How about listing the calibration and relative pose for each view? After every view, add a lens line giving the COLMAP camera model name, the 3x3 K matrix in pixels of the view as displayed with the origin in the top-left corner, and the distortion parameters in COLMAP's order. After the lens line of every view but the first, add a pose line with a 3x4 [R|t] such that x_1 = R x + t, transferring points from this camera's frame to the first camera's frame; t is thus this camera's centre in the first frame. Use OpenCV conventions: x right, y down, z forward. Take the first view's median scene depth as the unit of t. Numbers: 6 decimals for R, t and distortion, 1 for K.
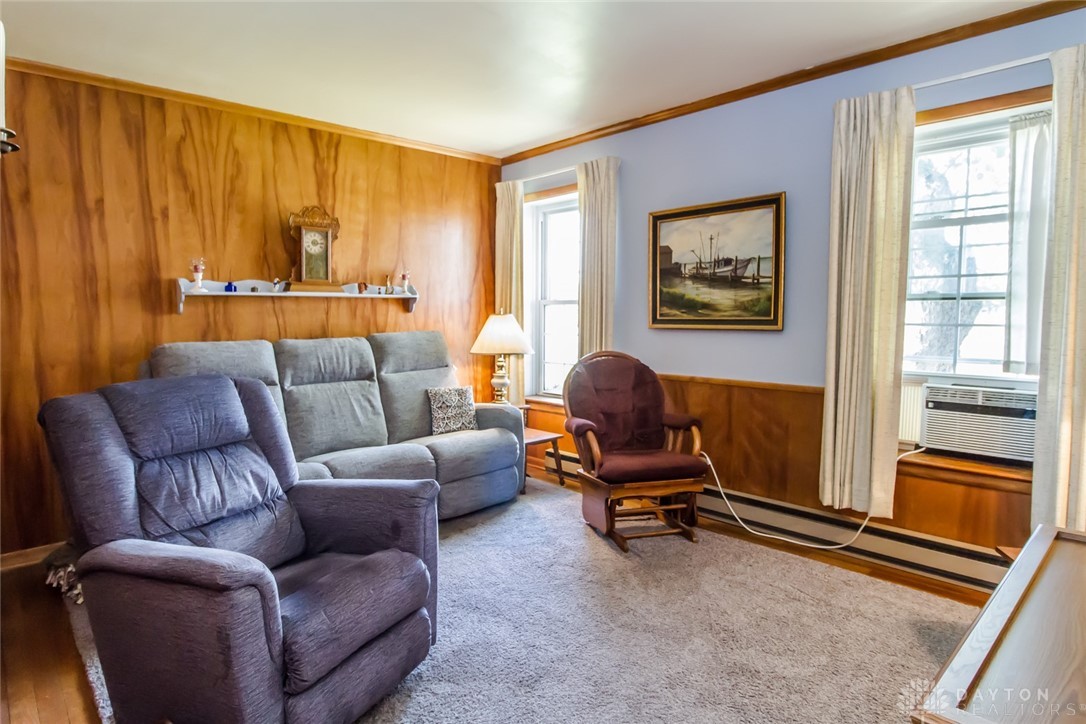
lens RADIAL K [[590.7, 0, 532.9], [0, 590.7, 359.5], [0, 0, 1]] dist [0.001088, -0.006867]
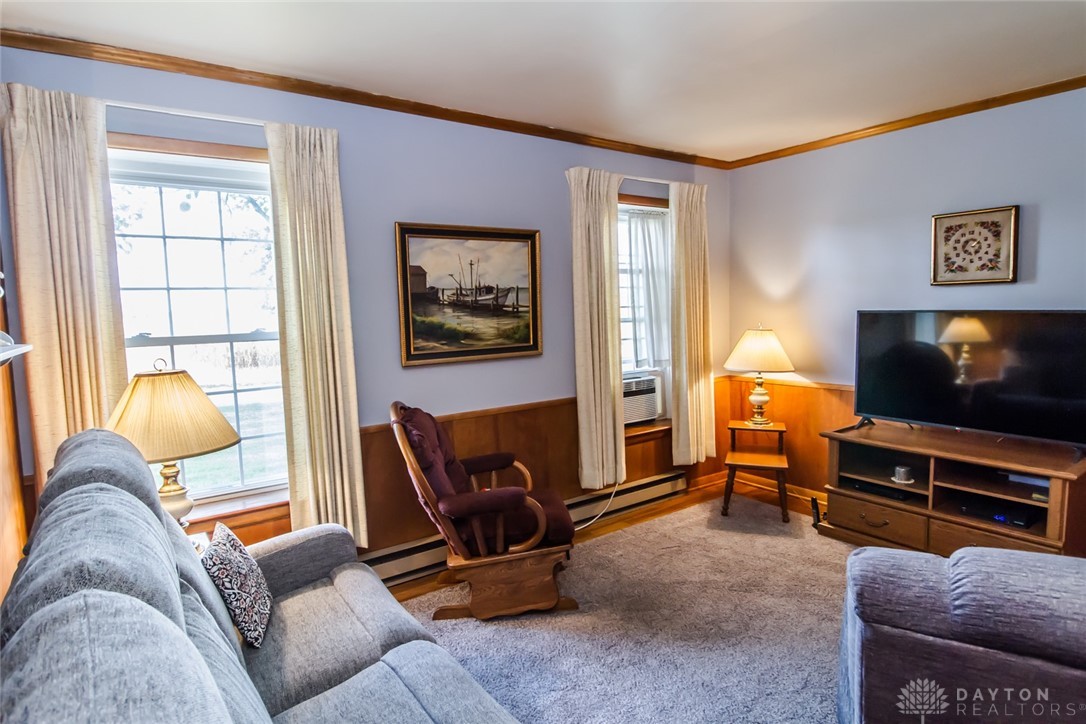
lens RADIAL K [[590.7, 0, 533.5], [0, 590.7, 362.4], [0, 0, 1]] dist [0.001088, -0.006867]
pose [[0.143850, -0.102247, 0.984303, -0.467718], [0.100407, 0.991023, 0.088271, -0.092183], [-0.984493, 0.086133, 0.152825, 0.580741]]
